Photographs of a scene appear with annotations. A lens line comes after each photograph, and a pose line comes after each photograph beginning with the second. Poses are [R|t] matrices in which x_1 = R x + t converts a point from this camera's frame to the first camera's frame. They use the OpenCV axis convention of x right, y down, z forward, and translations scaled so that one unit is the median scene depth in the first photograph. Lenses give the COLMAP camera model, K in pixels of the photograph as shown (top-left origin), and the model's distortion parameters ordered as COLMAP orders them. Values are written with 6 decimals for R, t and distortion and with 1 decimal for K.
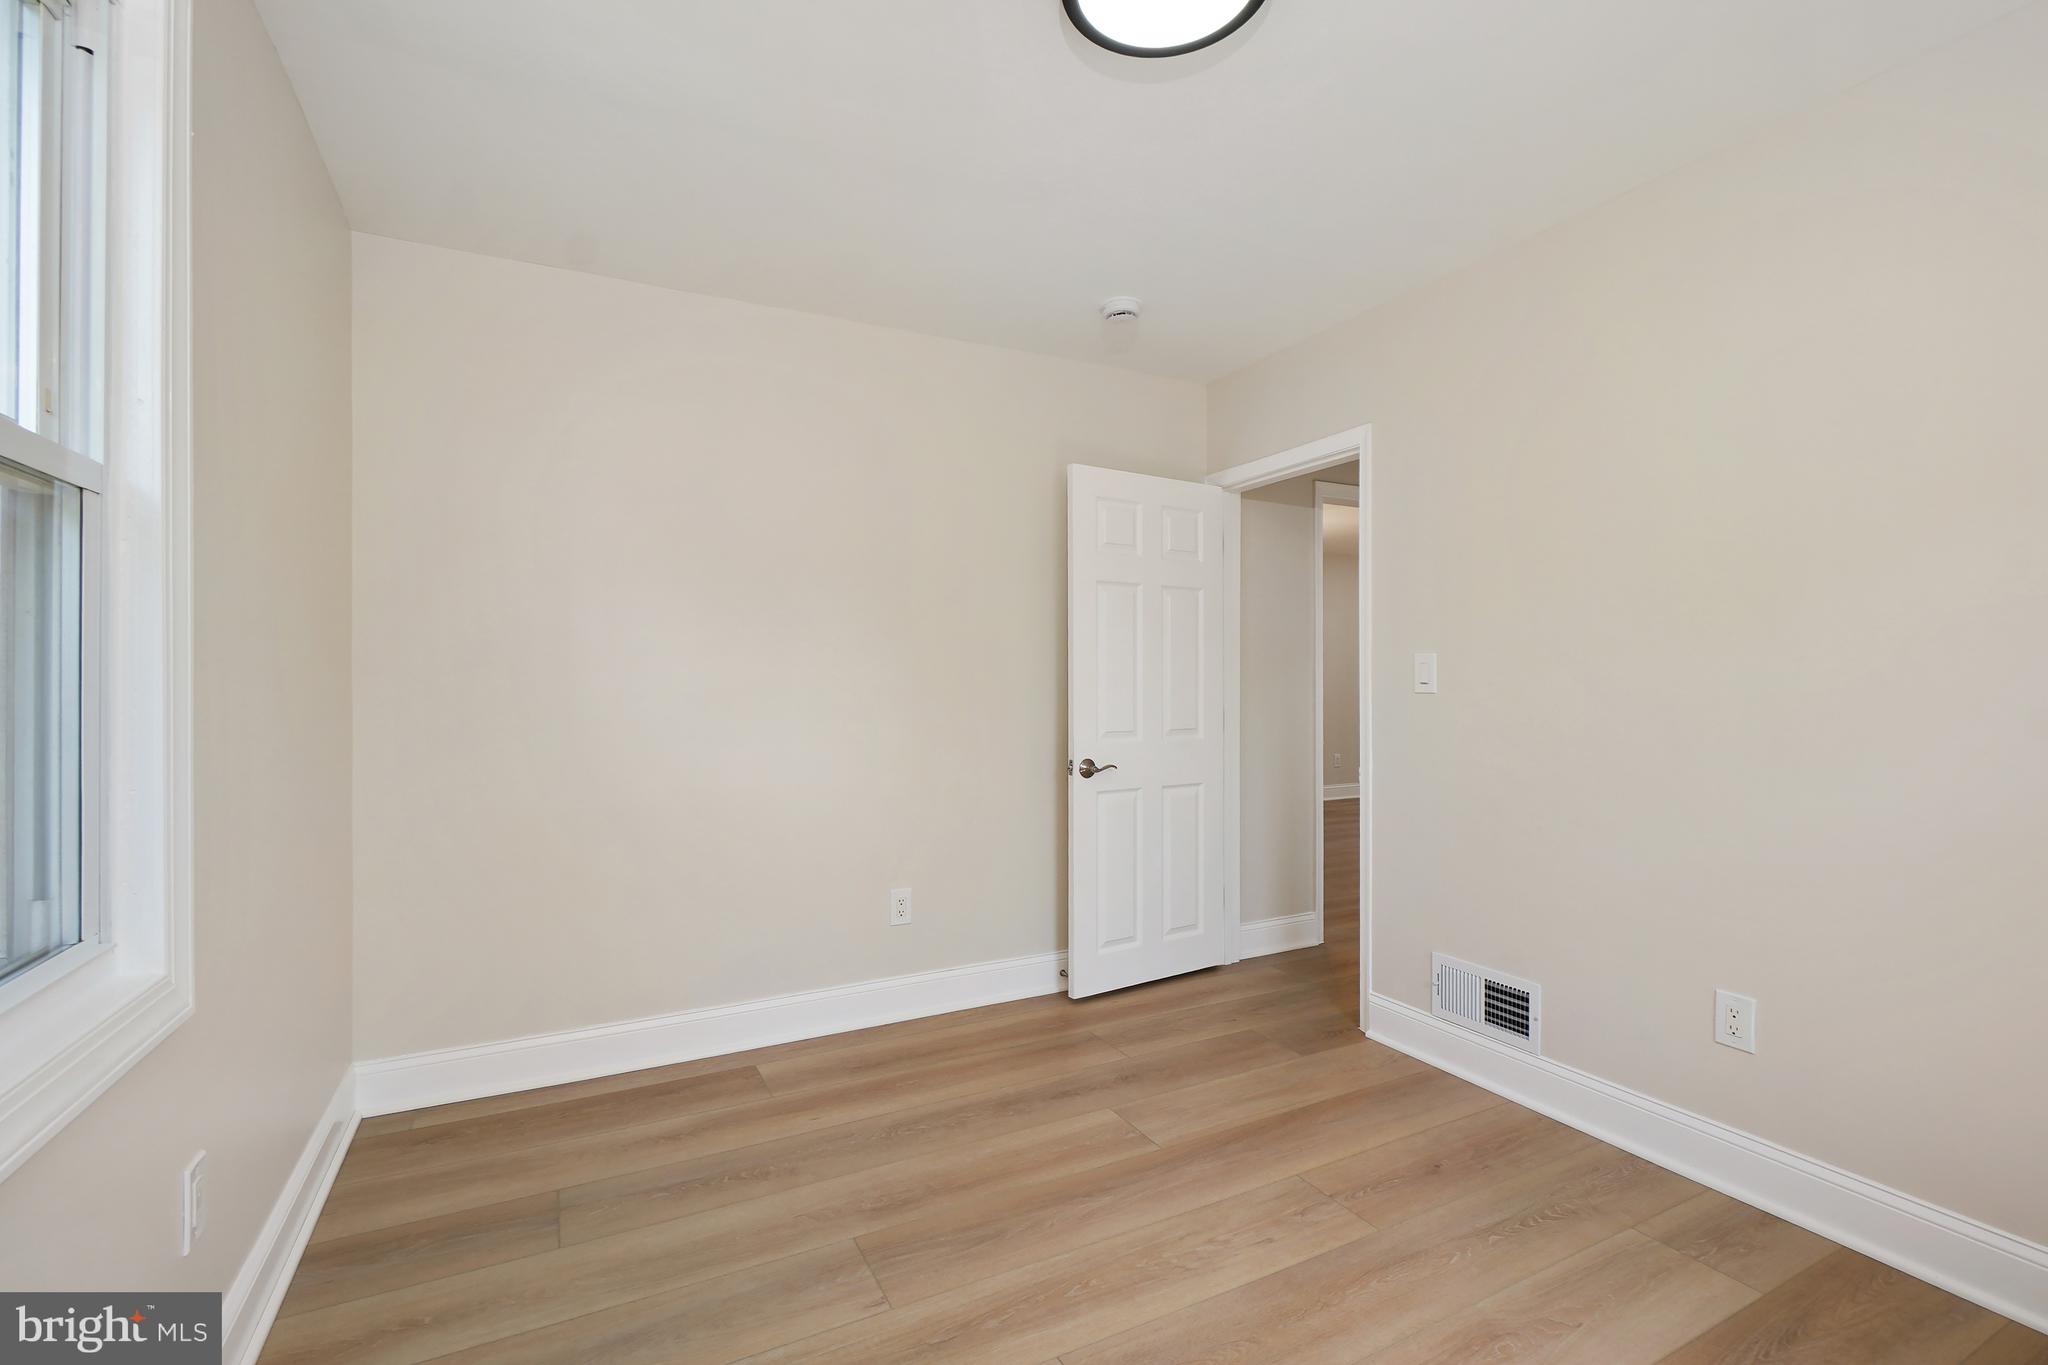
lens RADIAL K [[898.3, 0, 1022.0], [0, 898.3, 686.1], [0, 0, 1]] dist [-0.003278, -0.000140]
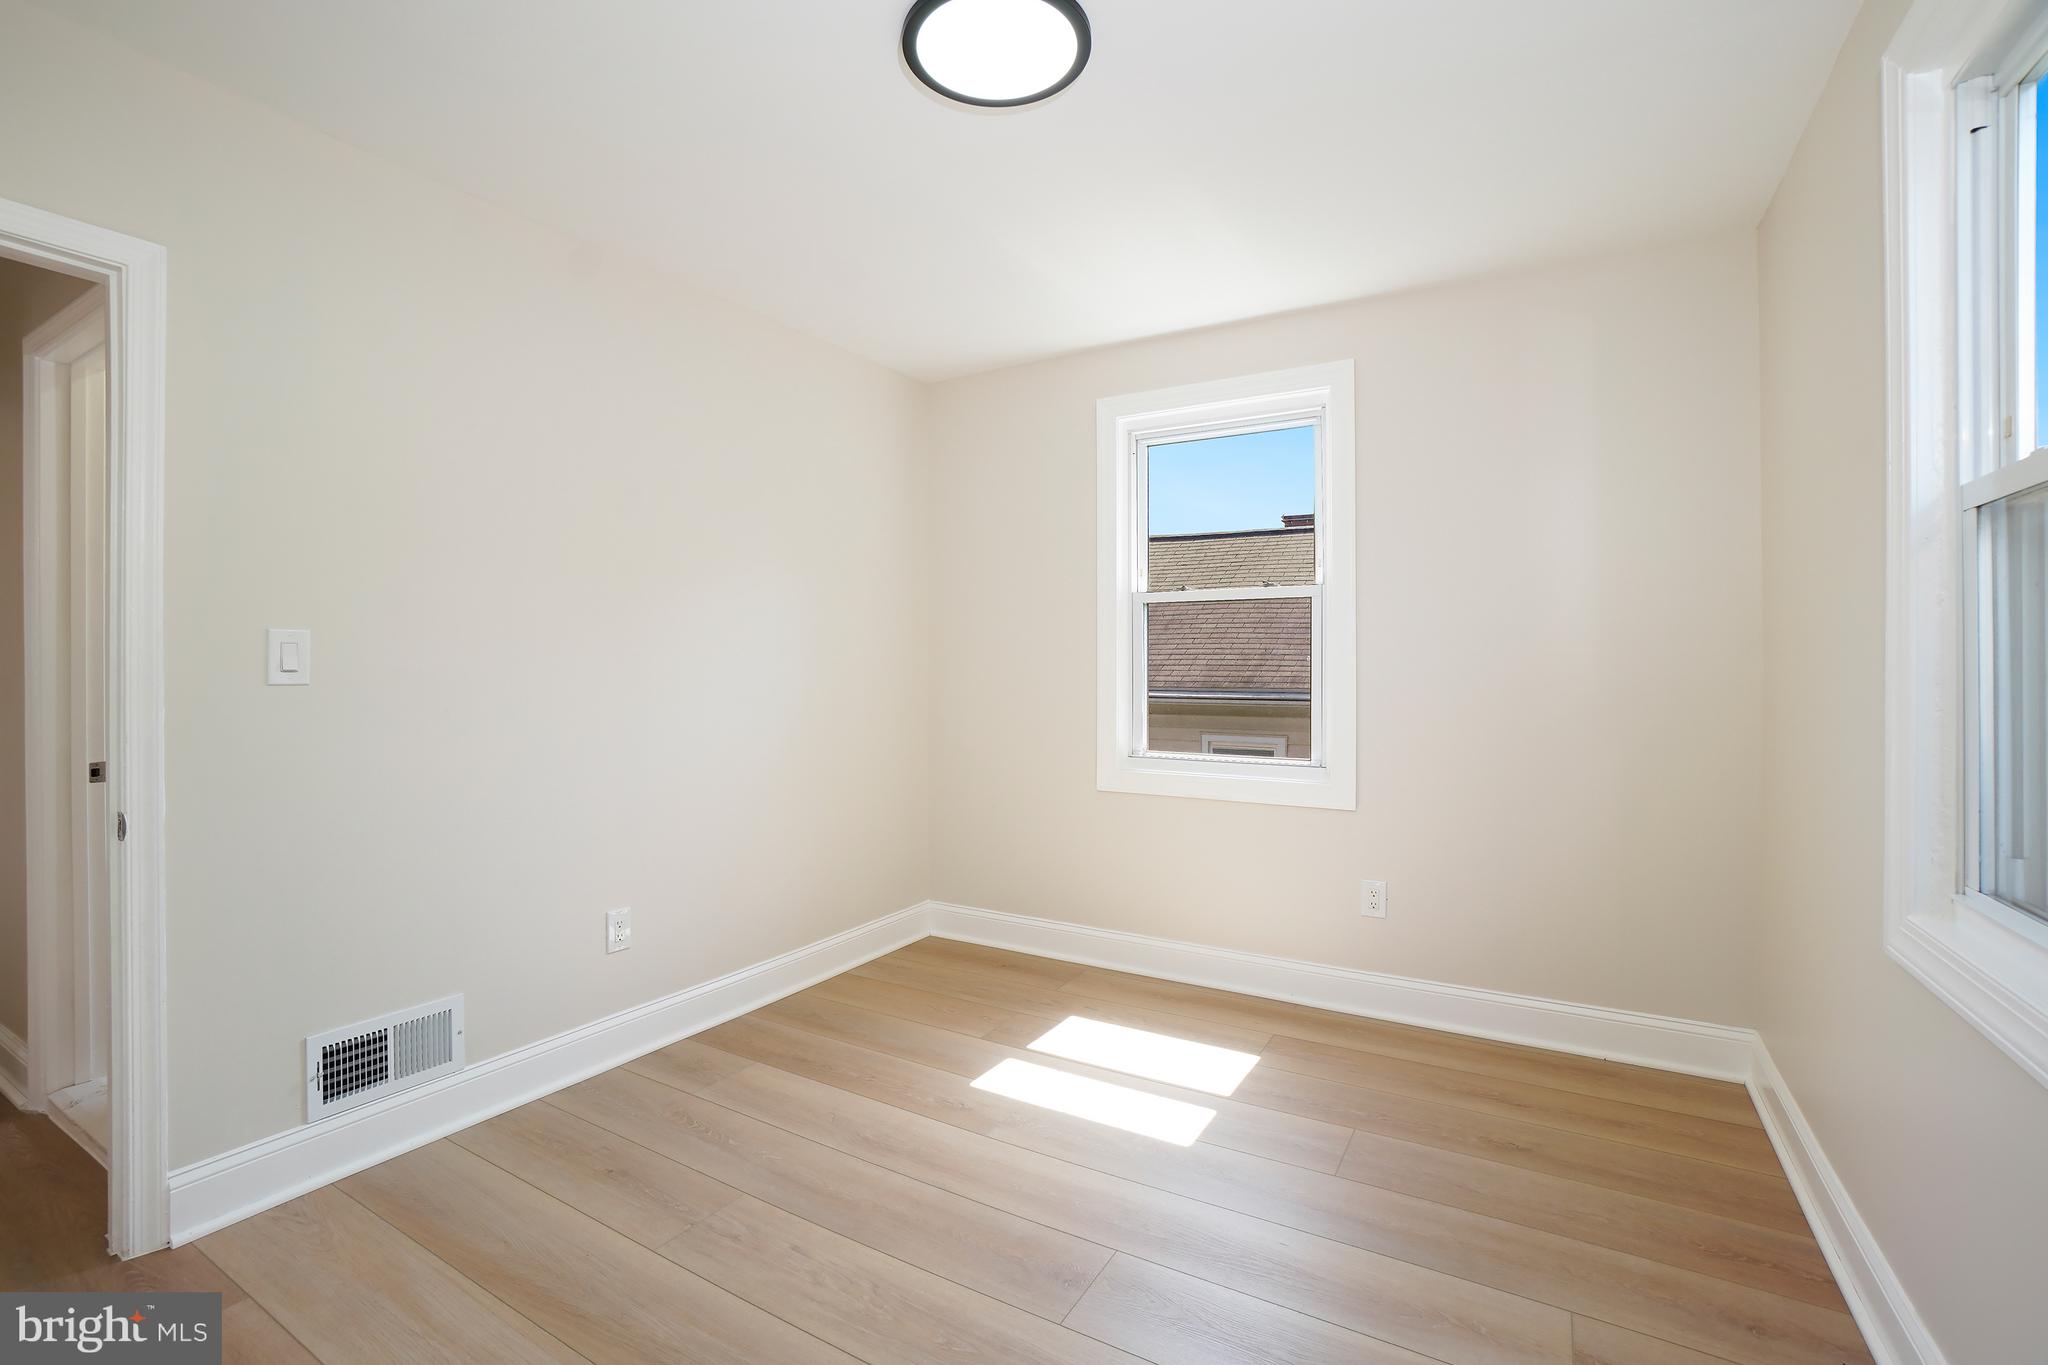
lens RADIAL K [[898.3, 0, 1018.5], [0, 898.3, 663.3], [0, 0, 1]] dist [-0.003278, -0.000140]
pose [[-0.495721, -0.005913, 0.868462, -0.464325], [-0.000386, 0.999978, 0.006588, -0.013587], [-0.868482, 0.002931, -0.495712, 0.865248]]
